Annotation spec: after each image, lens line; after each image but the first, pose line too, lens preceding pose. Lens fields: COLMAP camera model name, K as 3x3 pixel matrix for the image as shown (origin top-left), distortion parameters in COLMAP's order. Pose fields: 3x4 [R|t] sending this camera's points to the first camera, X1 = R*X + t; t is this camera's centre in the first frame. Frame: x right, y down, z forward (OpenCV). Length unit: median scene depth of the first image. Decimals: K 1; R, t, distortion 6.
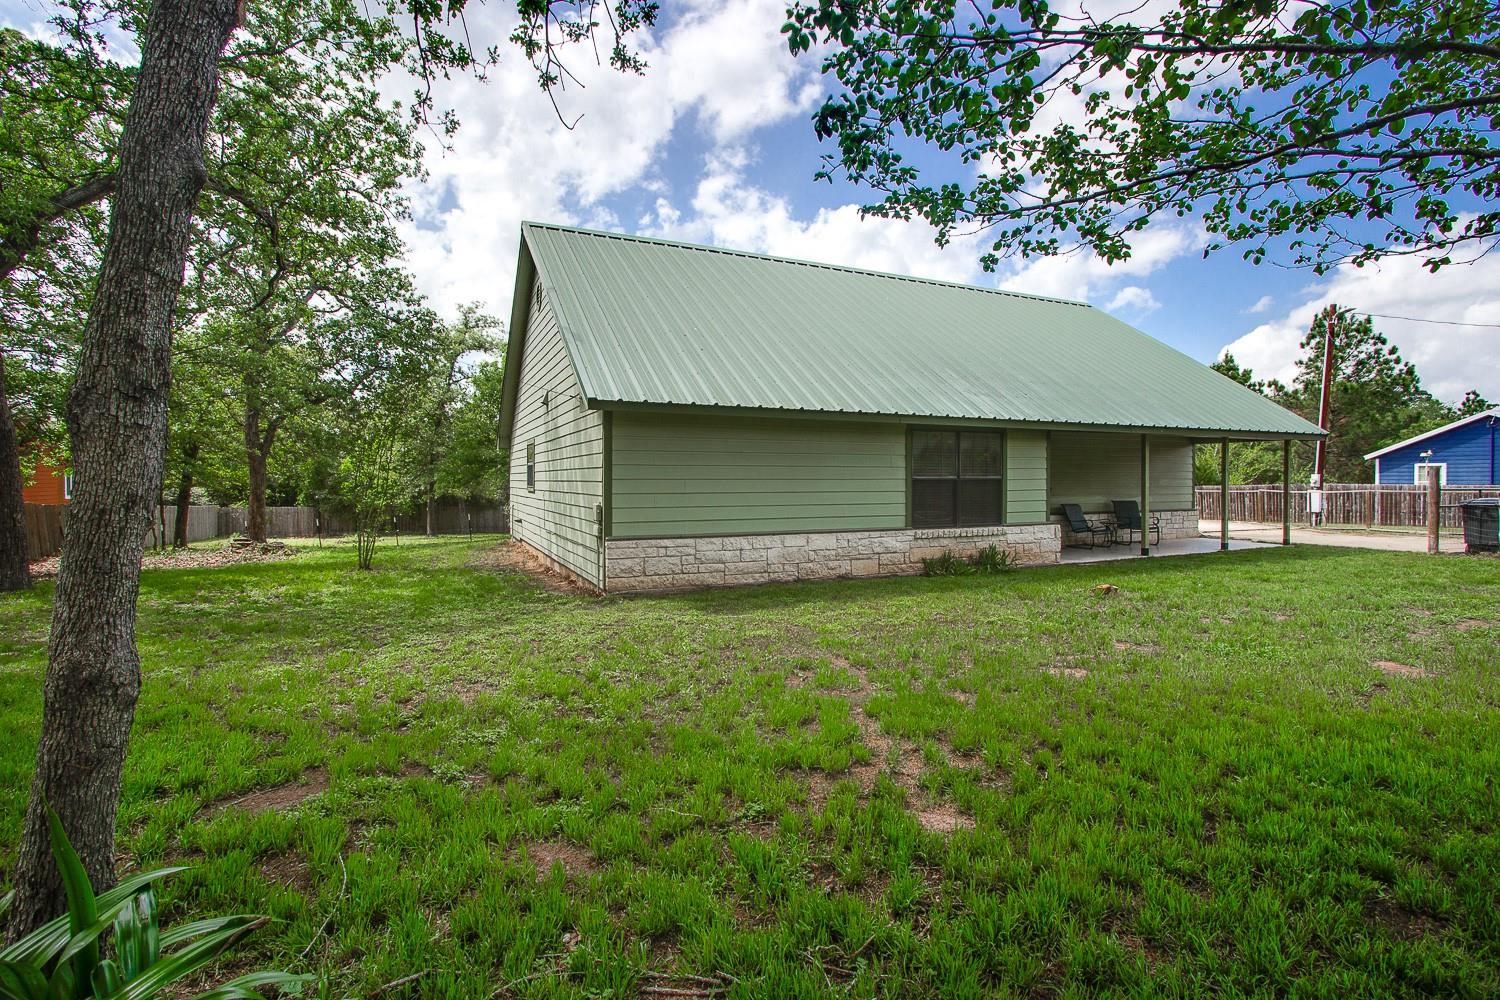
lens RADIAL K [[710.2, 0, 750.3], [0, 710.2, 477.4], [0, 0, 1]] dist [-0.003361, -0.000201]
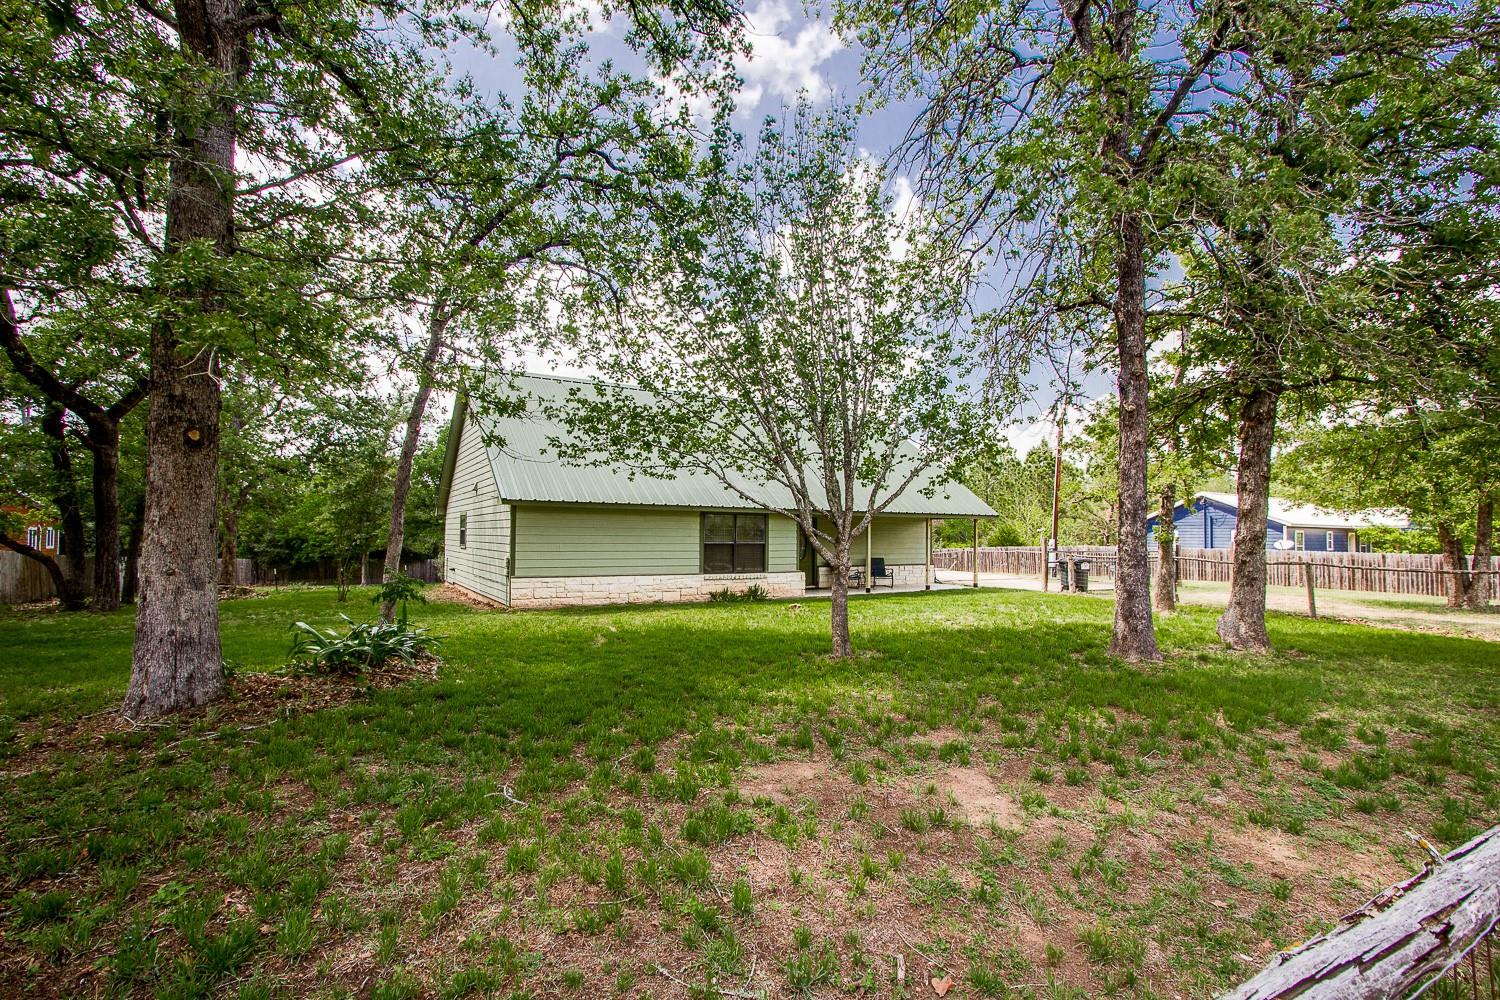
lens RADIAL K [[719.2, 0, 747.7], [0, 719.2, 518.7], [0, 0, 1]] dist [-0.002156, -0.000088]
pose [[0.995795, 0.011873, 0.090840, 0.166458], [-0.010096, 0.999749, -0.019990, -0.022047], [-0.091054, 0.018989, 0.995665, -0.635704]]
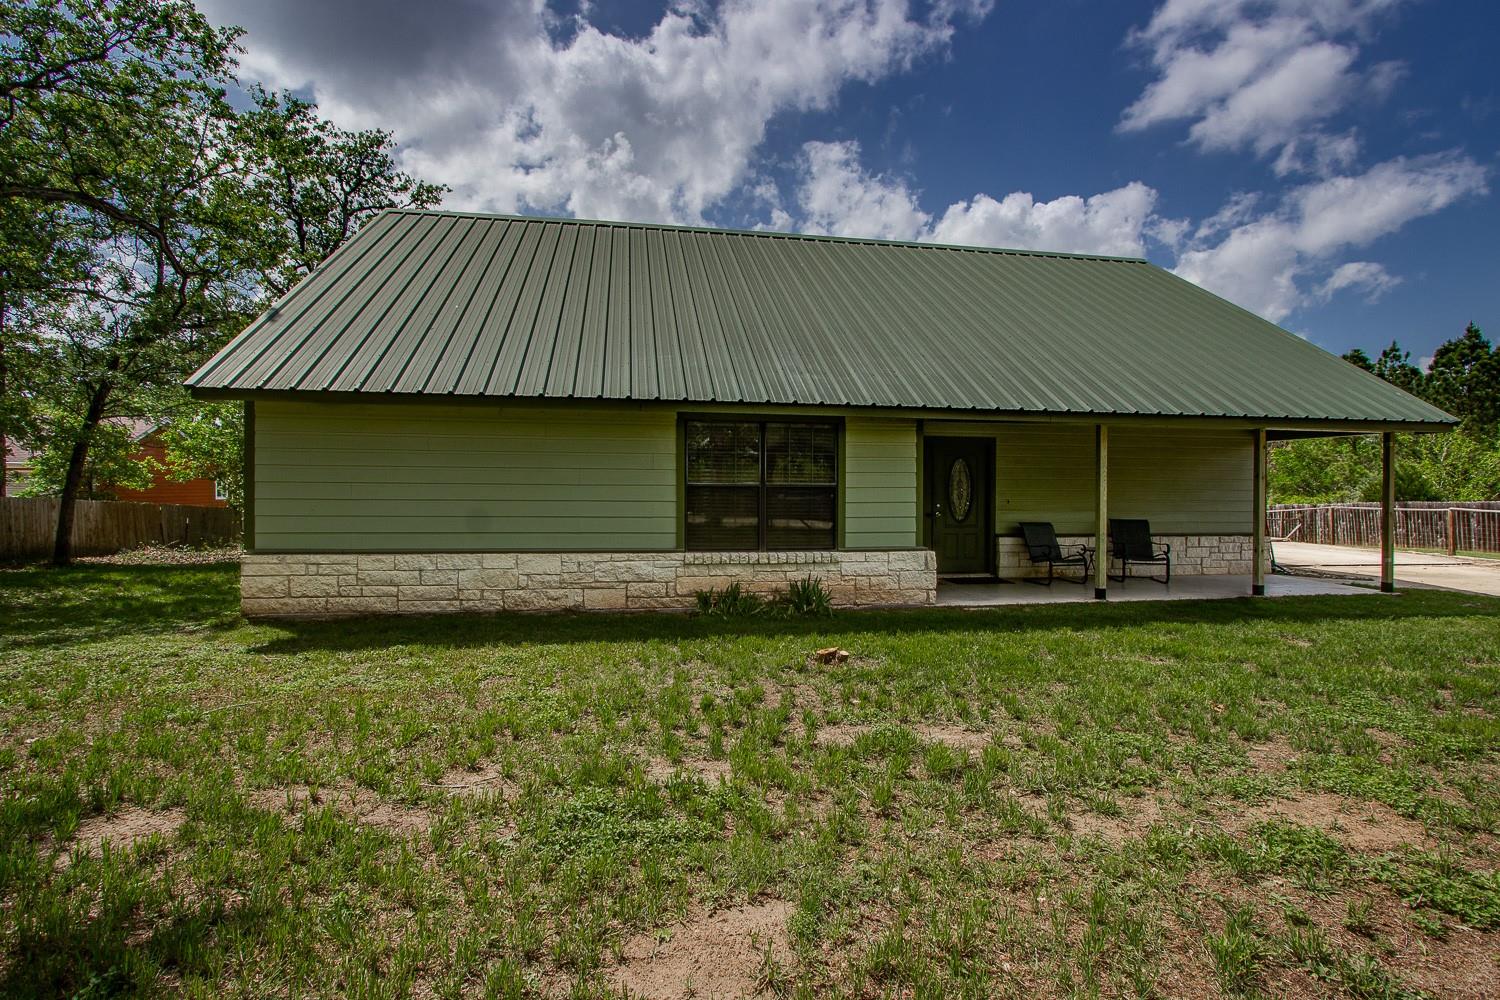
lens RADIAL K [[711.9, 0, 750.0], [0, 711.9, 500.0], [0, 0, 1]] dist [-0.020827, -0.000346]
pose [[0.962180, 0.013650, -0.272074, 0.472383], [-0.008468, 0.999760, 0.020211, 0.002486], [0.272285, -0.017143, 0.962064, 0.278591]]
